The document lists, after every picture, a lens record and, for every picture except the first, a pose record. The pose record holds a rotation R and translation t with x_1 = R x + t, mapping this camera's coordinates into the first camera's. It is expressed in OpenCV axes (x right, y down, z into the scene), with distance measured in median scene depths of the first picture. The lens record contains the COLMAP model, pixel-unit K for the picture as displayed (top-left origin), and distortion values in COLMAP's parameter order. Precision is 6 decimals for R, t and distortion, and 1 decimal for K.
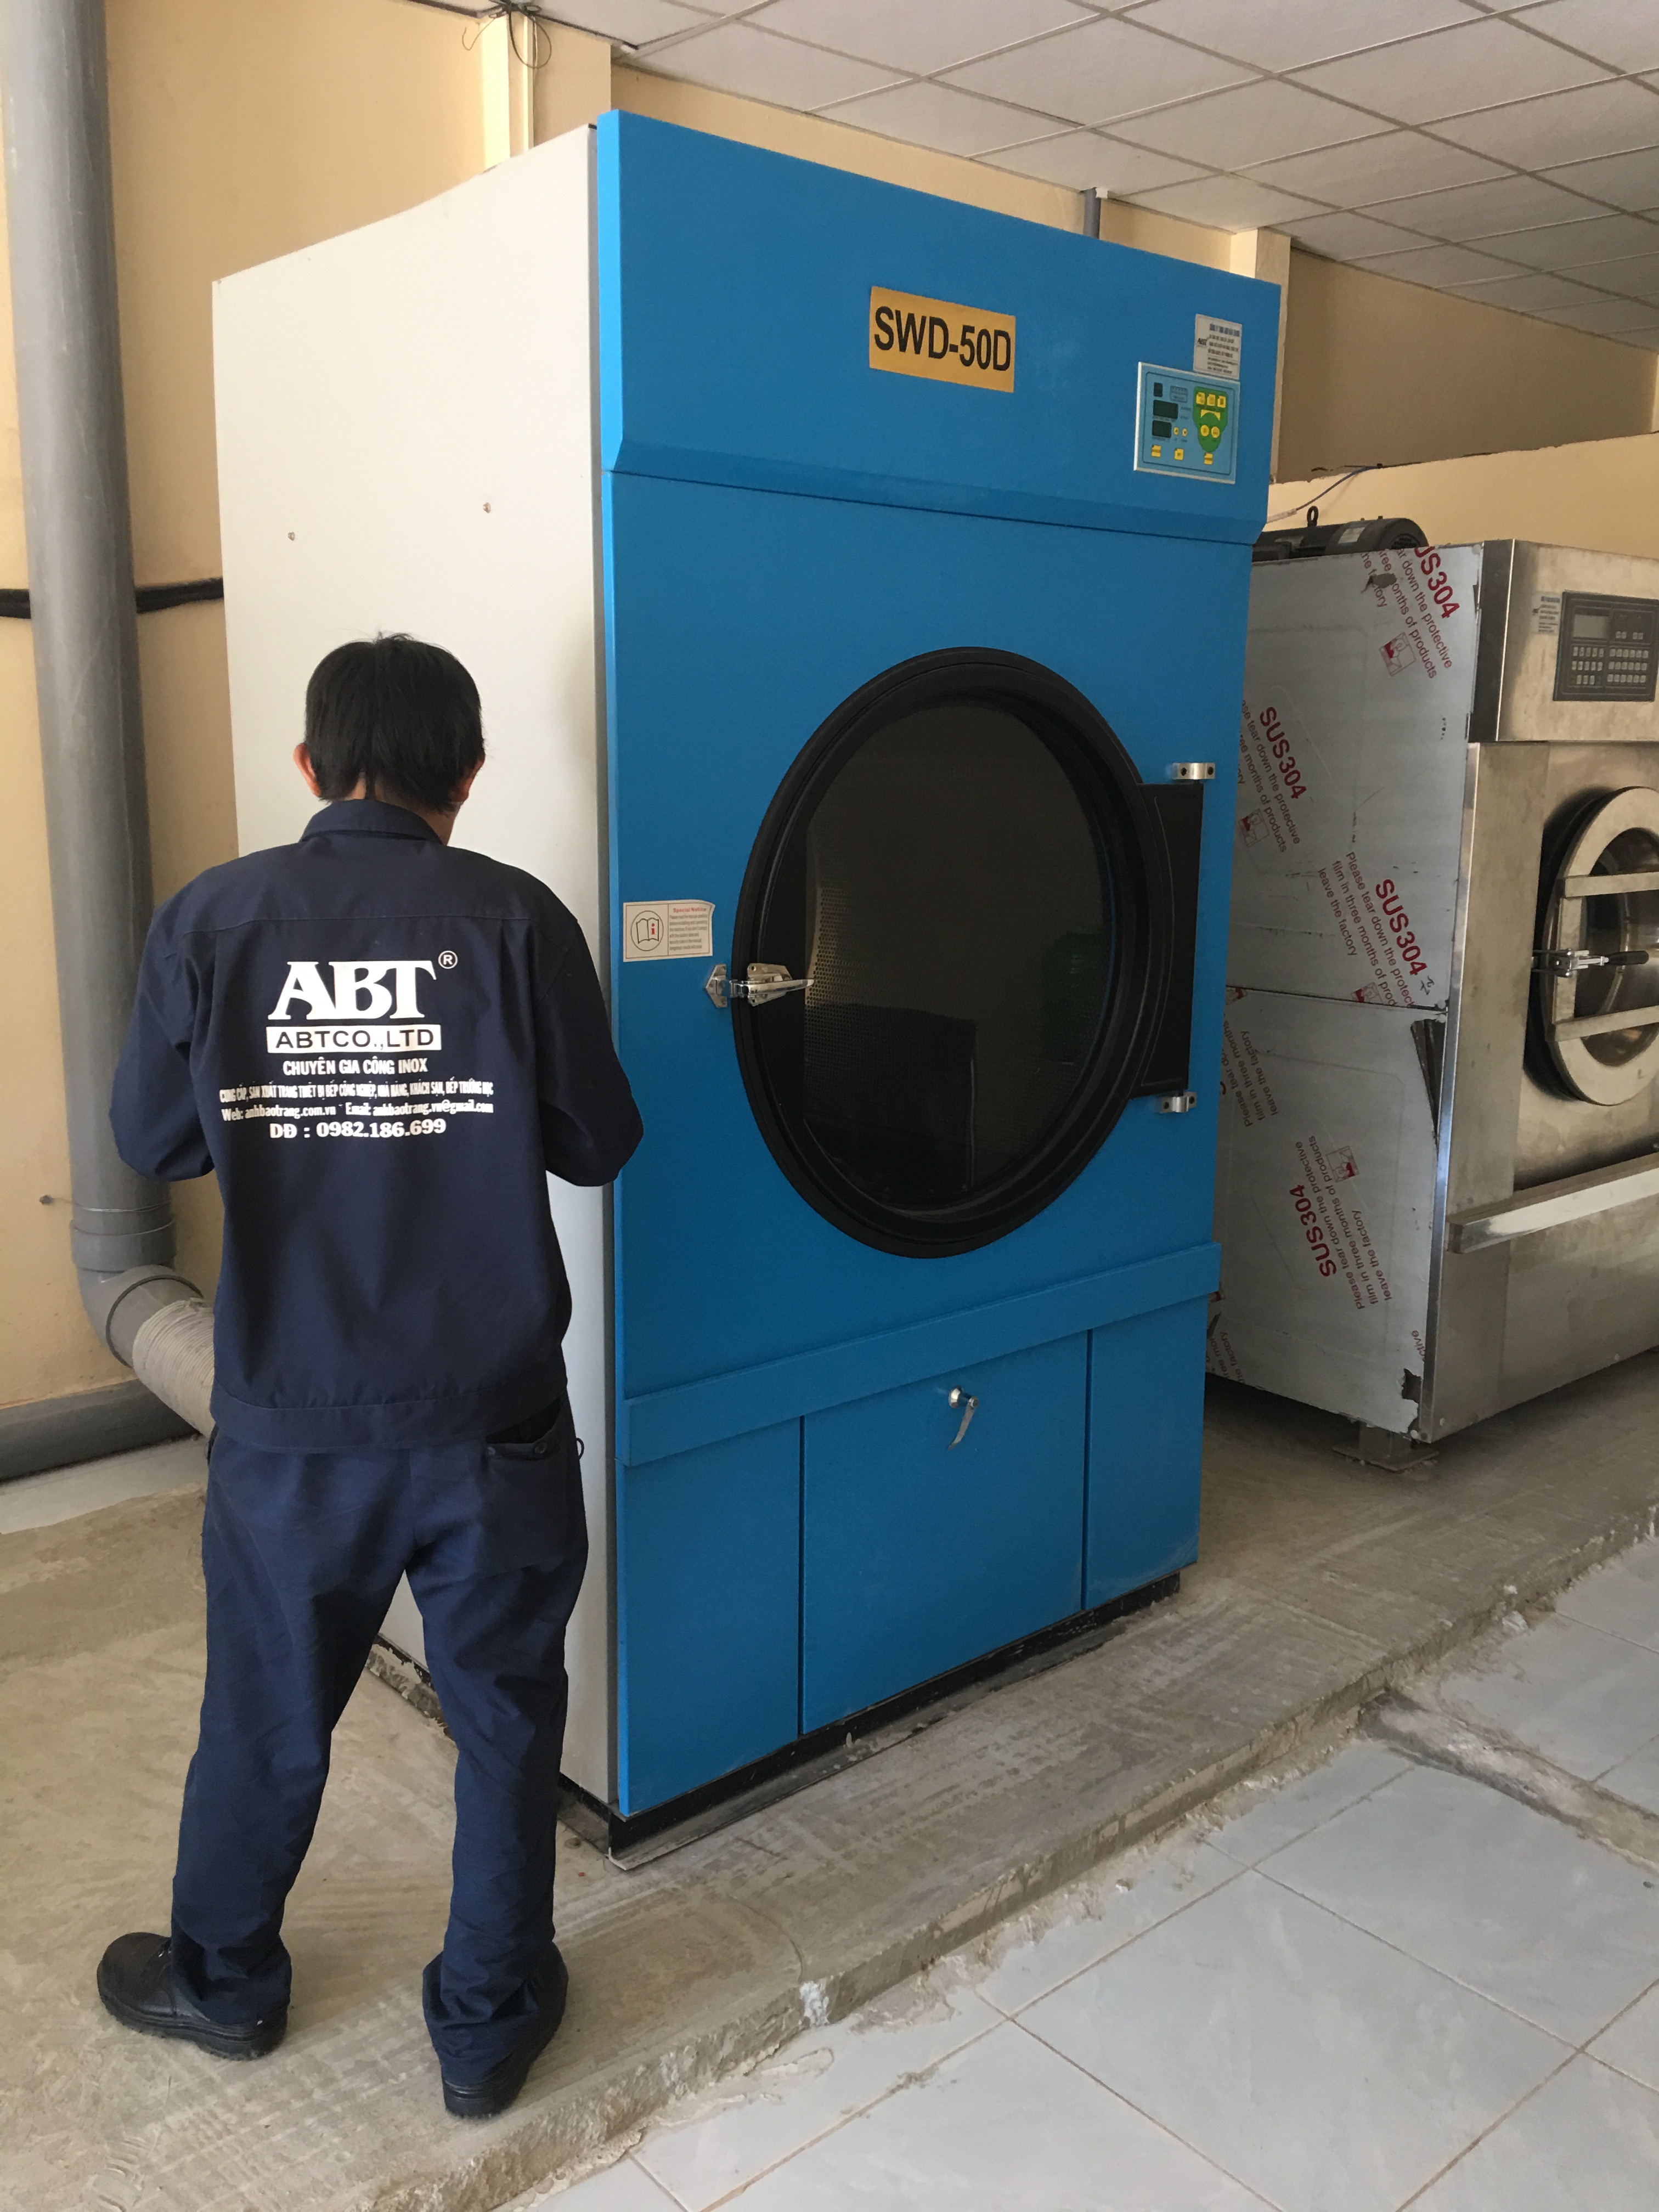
lens RADIAL K [[1886.2, 0, 825.6], [0, 1886.2, 1093.9], [0, 0, 1]] dist [0.068217, -0.008874]
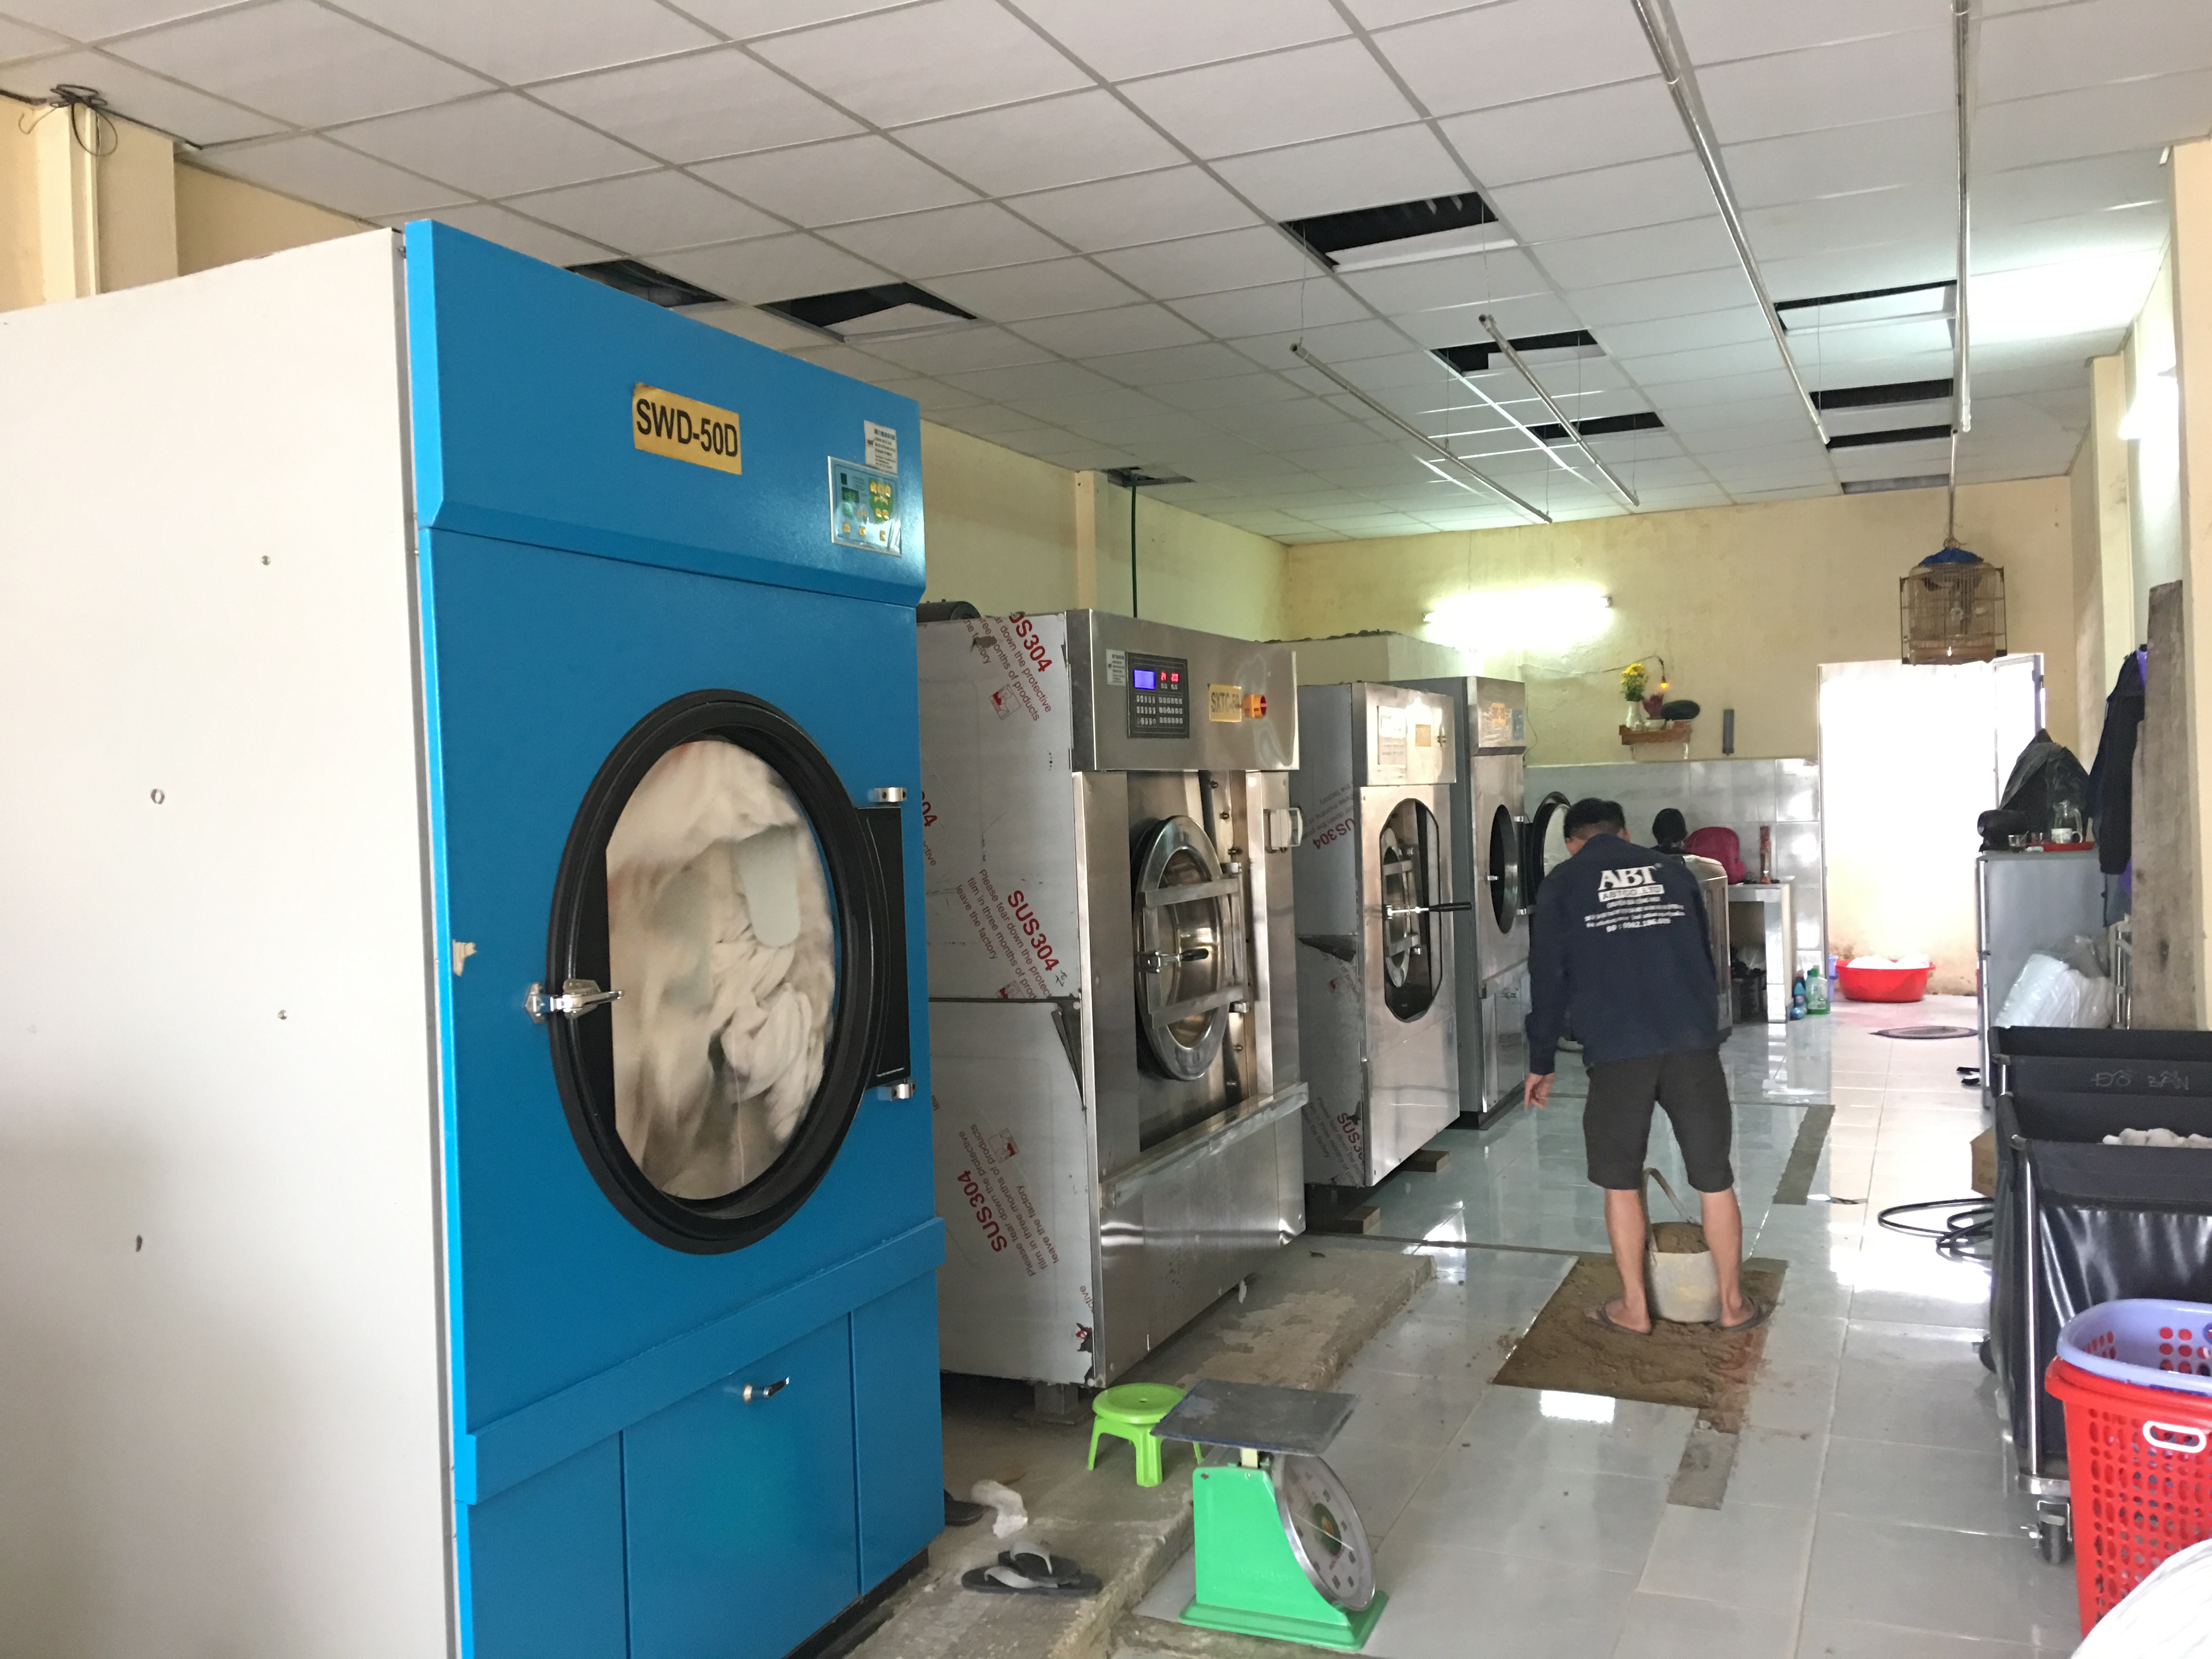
lens RADIAL K [[1857.5, 0, 1106.0], [0, 1857.5, 829.5], [0, 0, 1]] dist [0.059176, -0.009435]
pose [[0.906502, -0.046476, 0.419635, -0.129037], [0.118719, 0.981879, -0.147712, 0.024325], [-0.405166, 0.183720, 0.895593, -0.041744]]
